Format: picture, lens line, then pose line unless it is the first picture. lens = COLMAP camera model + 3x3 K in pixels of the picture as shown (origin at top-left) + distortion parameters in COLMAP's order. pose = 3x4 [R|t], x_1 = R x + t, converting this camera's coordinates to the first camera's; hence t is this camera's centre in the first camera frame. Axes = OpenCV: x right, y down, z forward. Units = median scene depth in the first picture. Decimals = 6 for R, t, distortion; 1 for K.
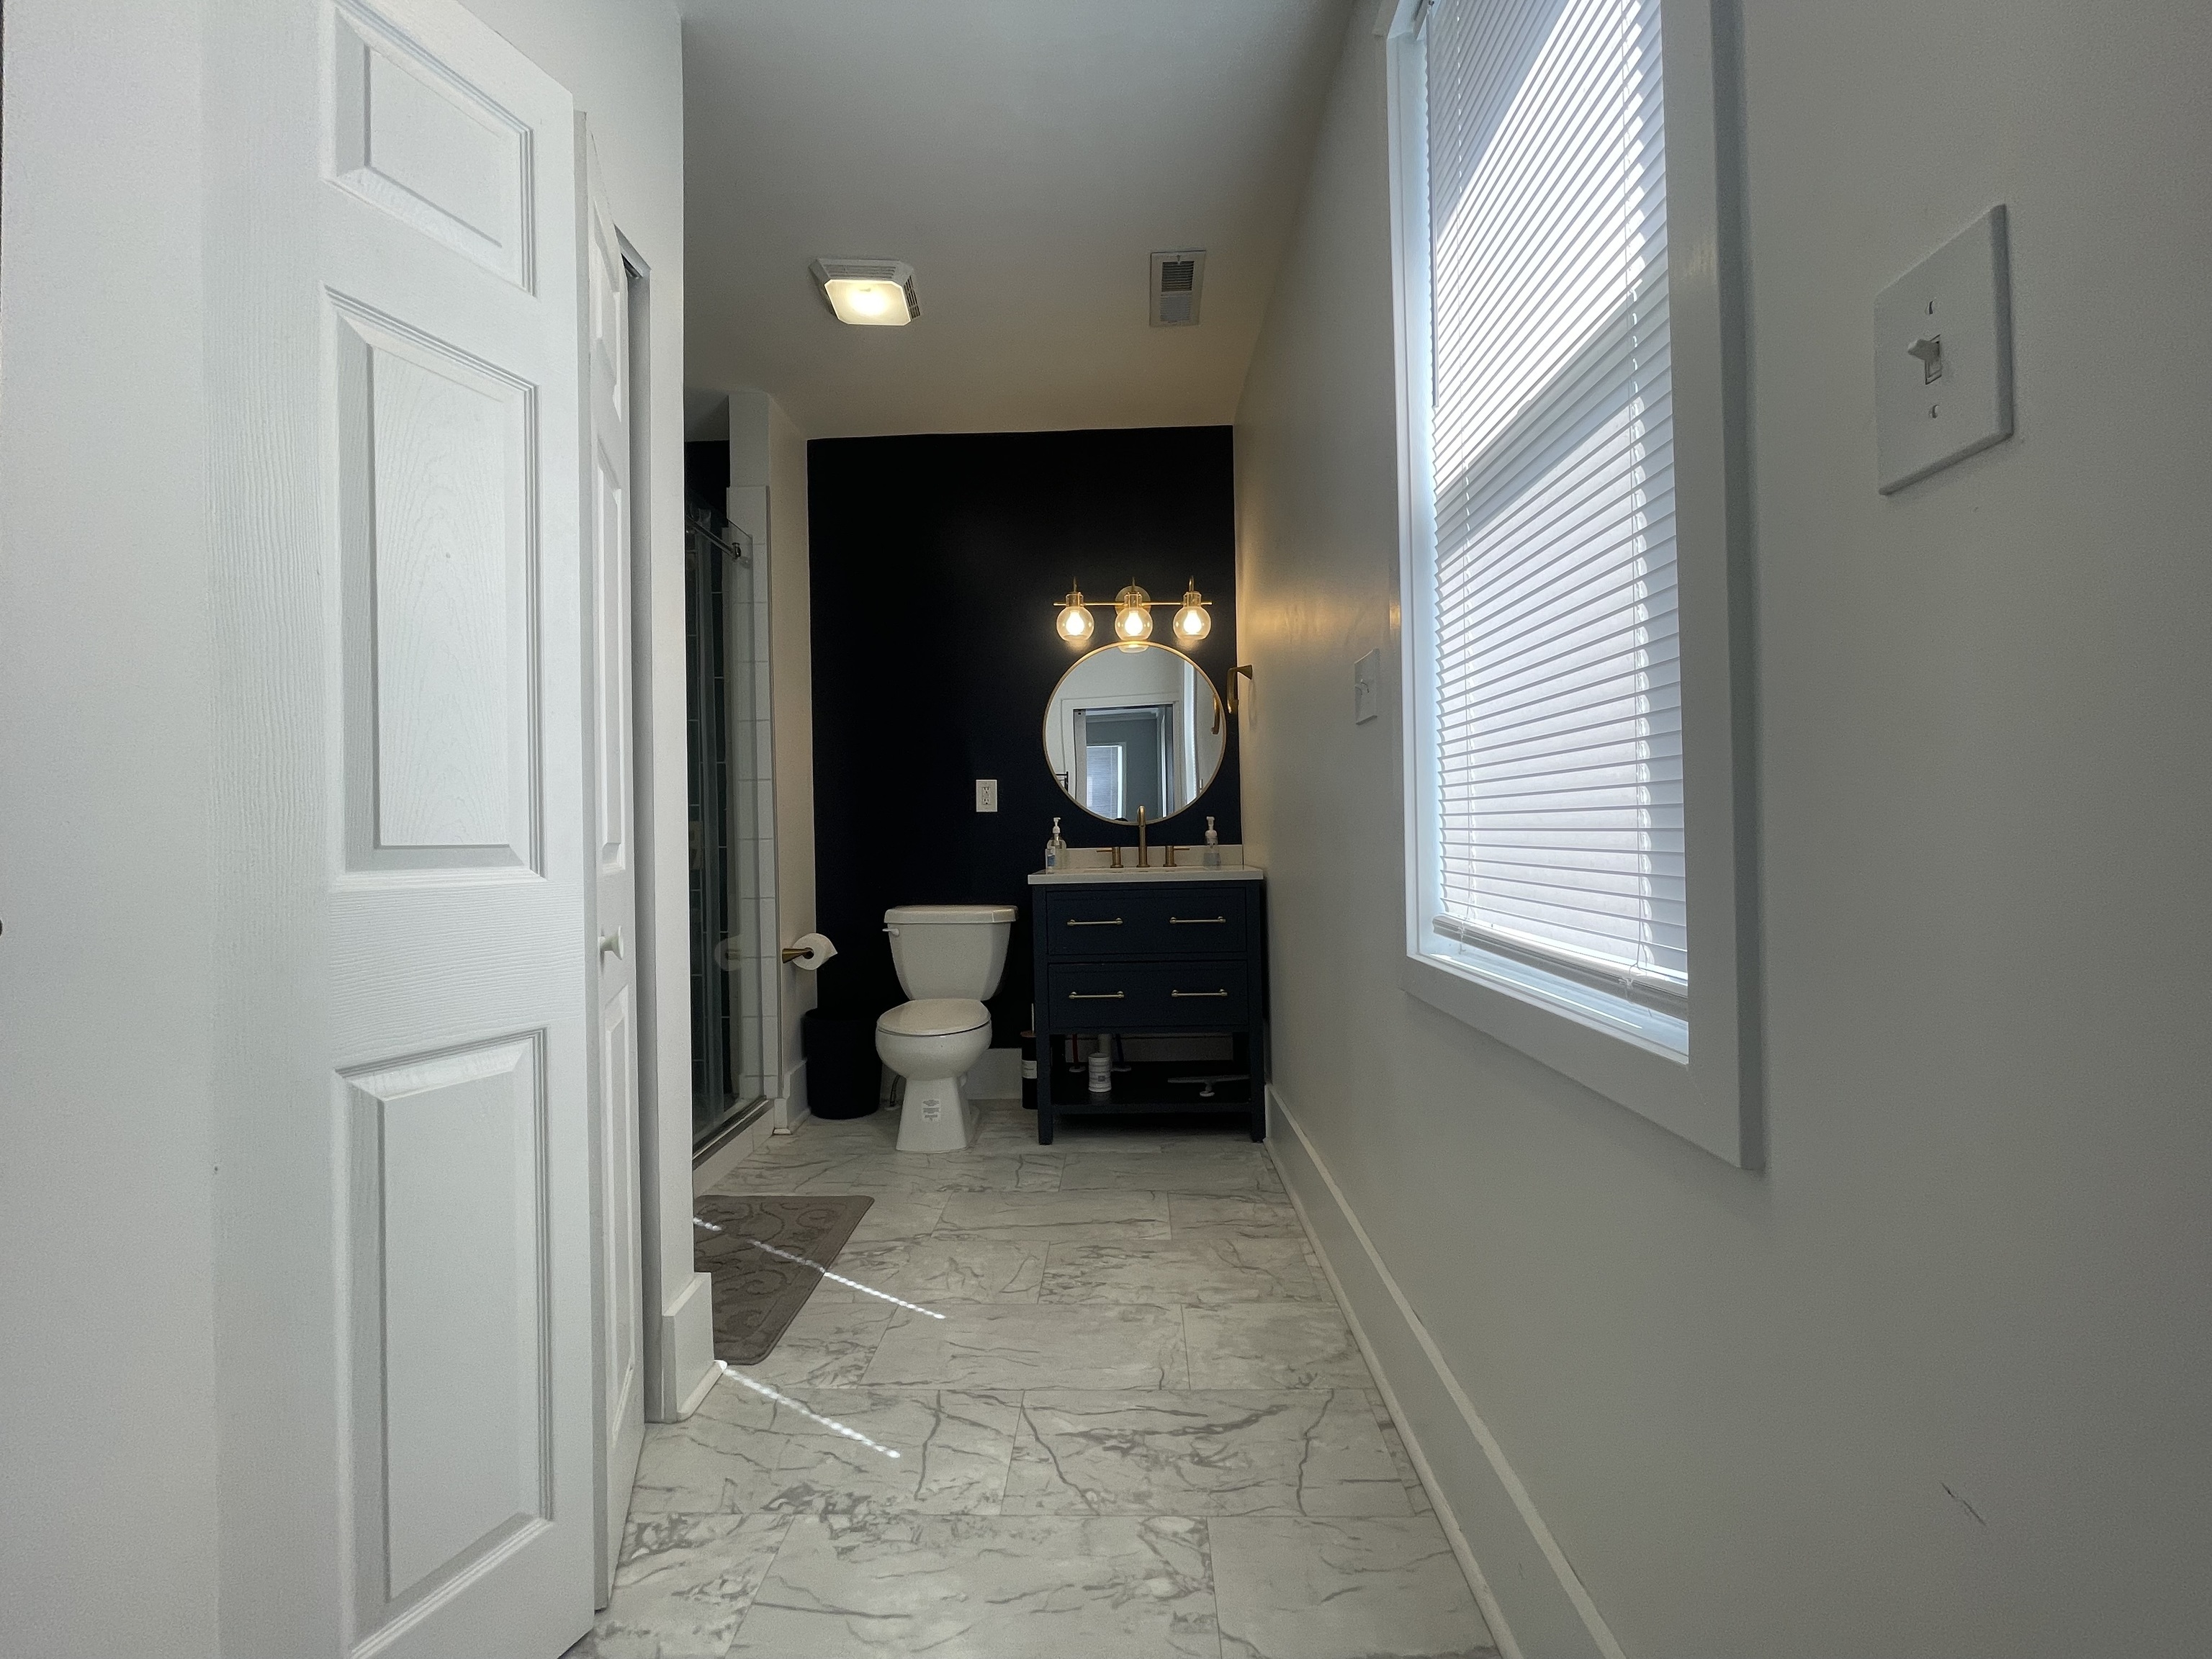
lens RADIAL K [[885.9, 0, 1109.8], [0, 885.9, 826.1], [0, 0, 1]] dist [-0.001194, 0.000038]
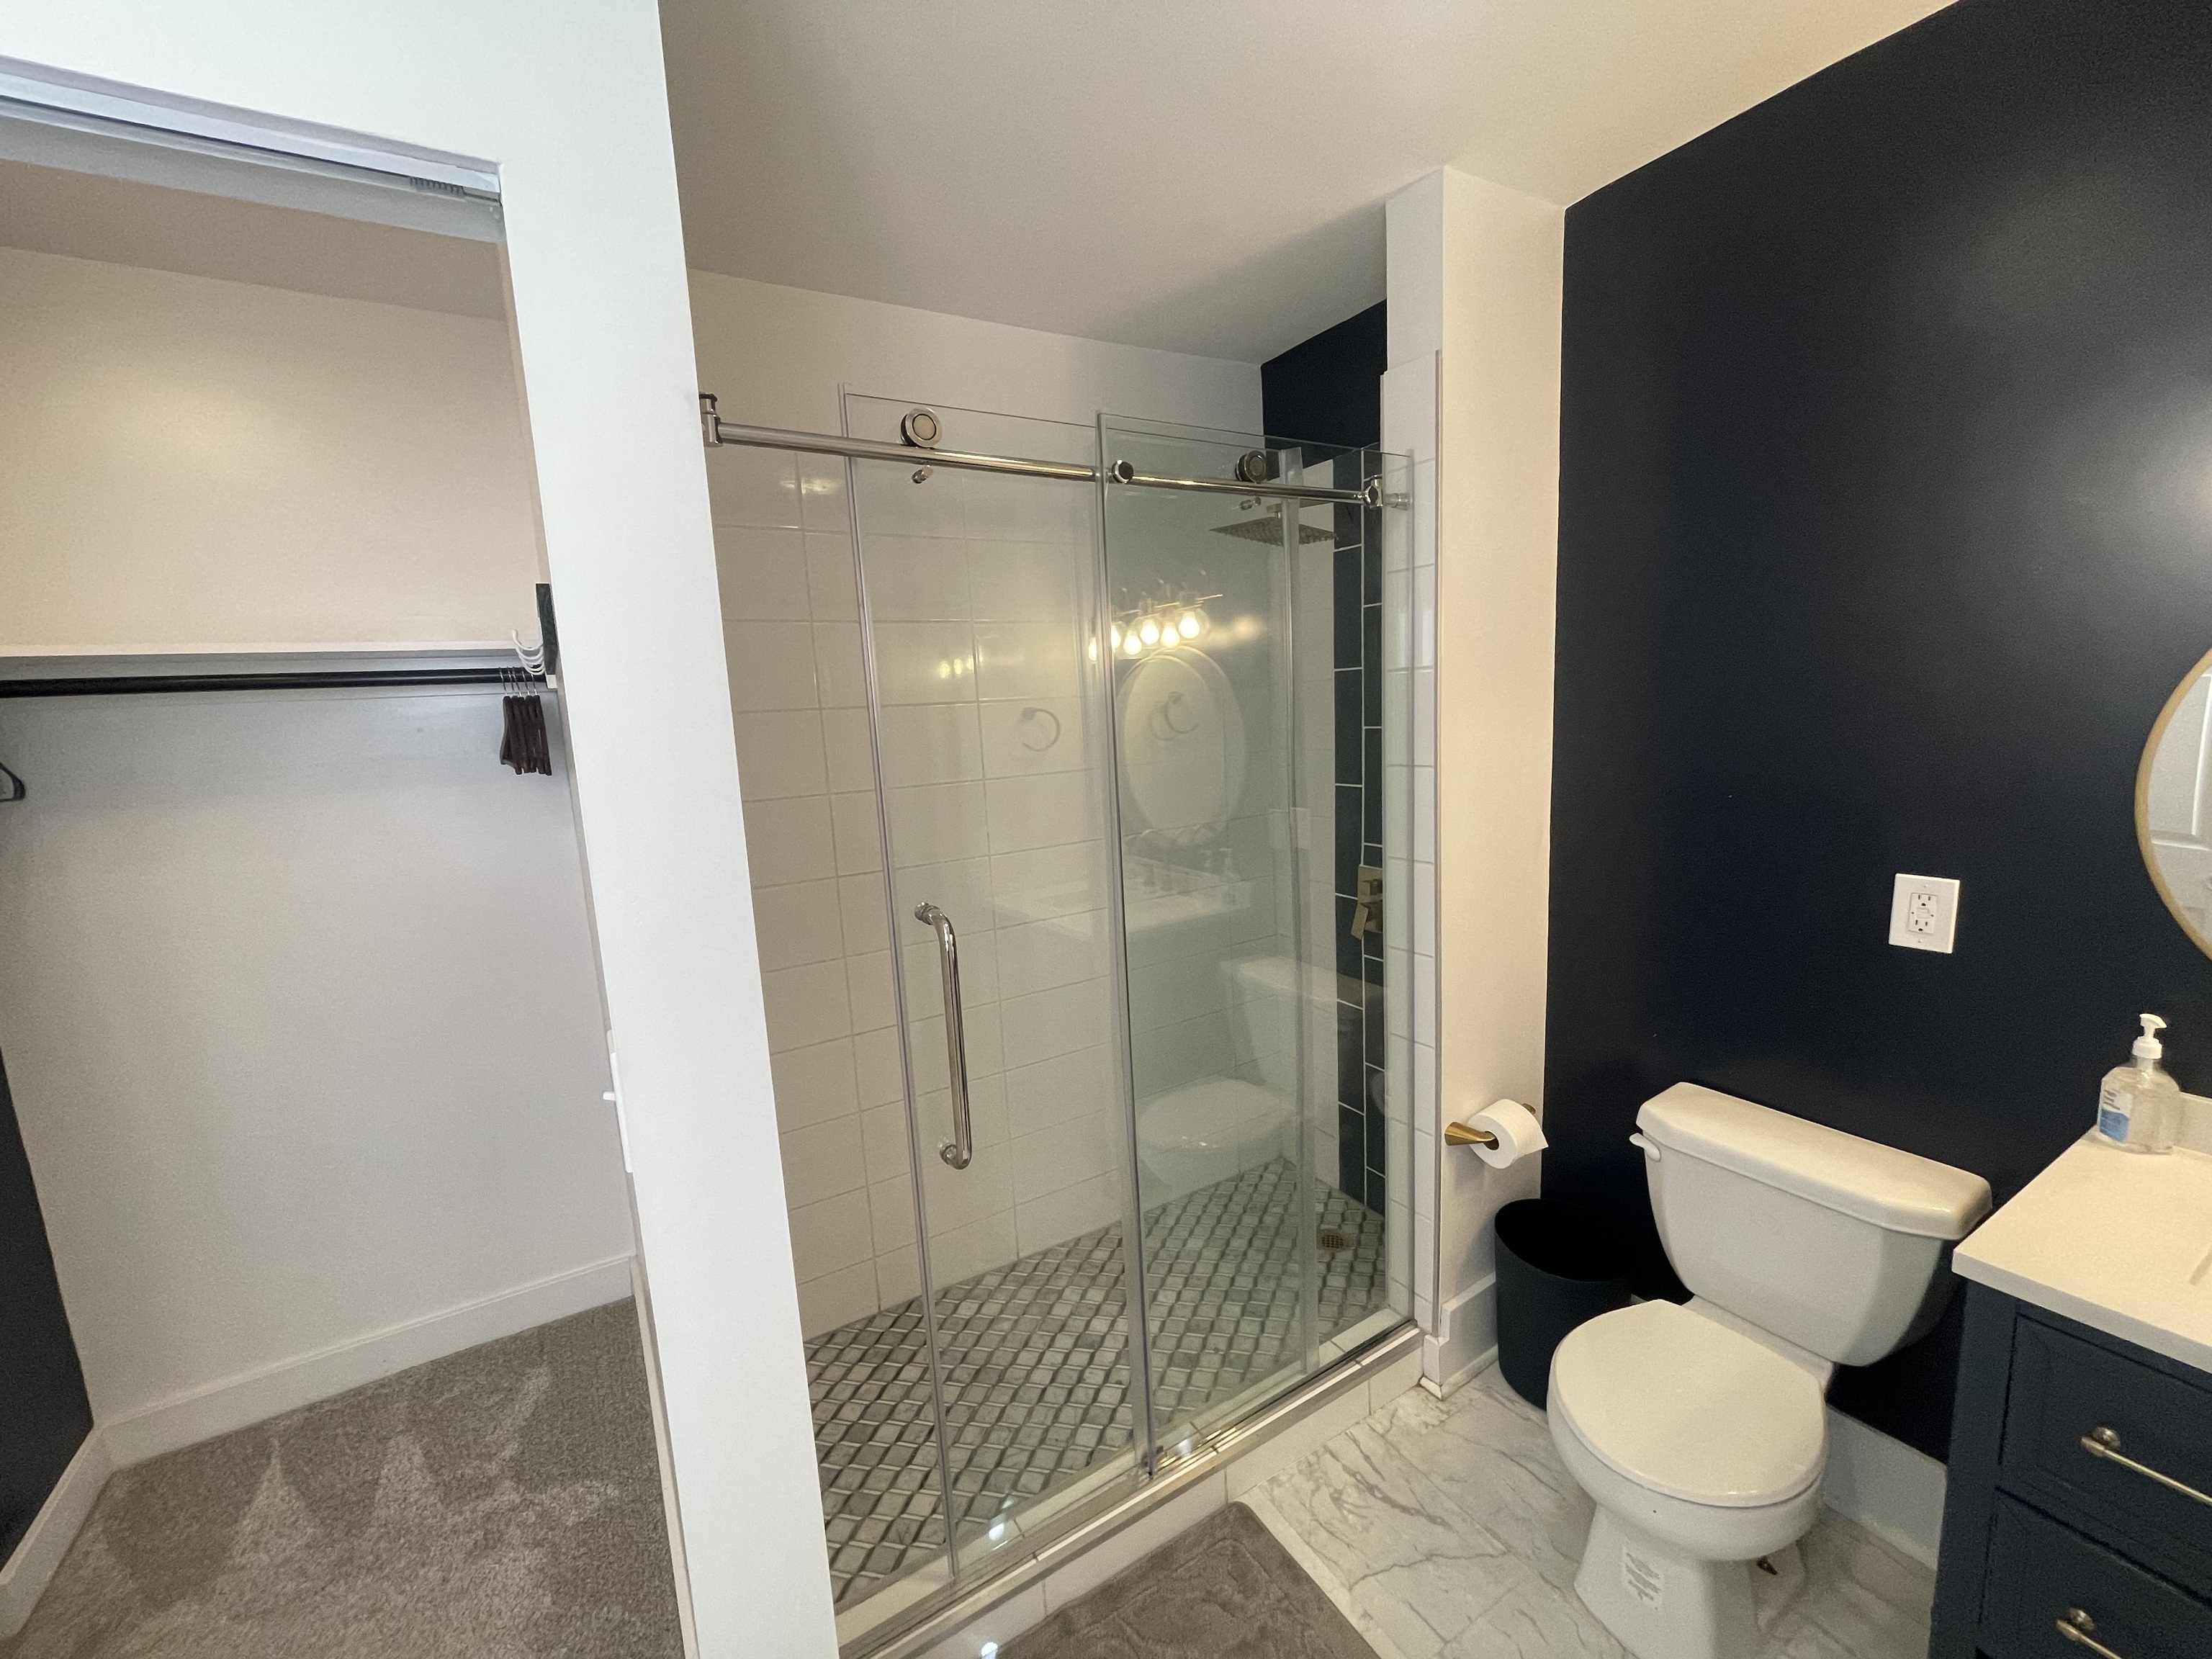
lens RADIAL K [[885.9, 0, 1107.1], [0, 885.9, 833.6], [0, 0, 1]] dist [-0.001194, 0.000038]
pose [[0.531167, 0.119078, -0.838858, 0.009709], [0.045302, 0.984667, 0.168462, -0.179590], [0.846055, -0.127483, 0.517628, 0.475171]]
